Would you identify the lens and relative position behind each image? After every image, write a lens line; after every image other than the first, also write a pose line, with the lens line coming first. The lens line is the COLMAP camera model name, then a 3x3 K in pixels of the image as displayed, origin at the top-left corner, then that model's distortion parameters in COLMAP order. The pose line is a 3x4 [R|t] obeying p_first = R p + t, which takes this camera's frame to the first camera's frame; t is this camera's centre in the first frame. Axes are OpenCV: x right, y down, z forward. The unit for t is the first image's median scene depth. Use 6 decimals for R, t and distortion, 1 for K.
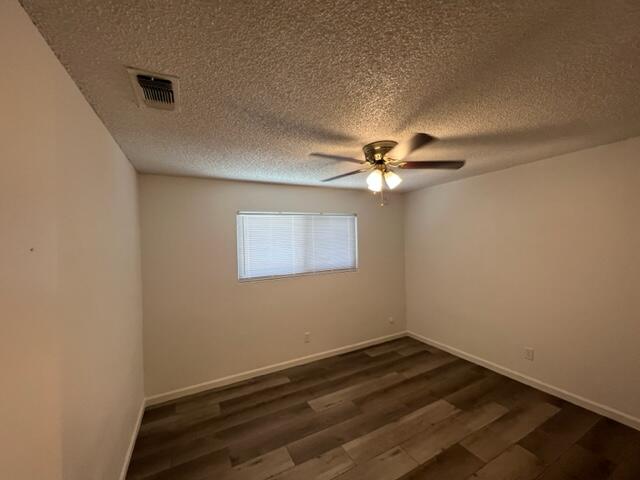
lens RADIAL K [[256.9, 0, 320.0], [0, 256.9, 240.0], [0, 0, 1]] dist [0.001048, 0.000192]
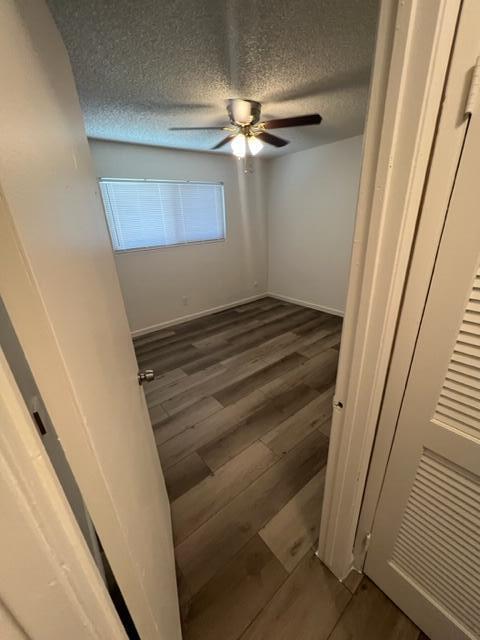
lens RADIAL K [[256.9, 0, 240.0], [0, 256.9, 320.0], [0, 0, 1]] dist [0.001048, 0.000192]
pose [[0.979887, -0.087723, 0.179240, -0.027949], [0.014261, 0.926685, 0.375569, 0.029101], [-0.199045, -0.365459, 0.909297, -0.170845]]
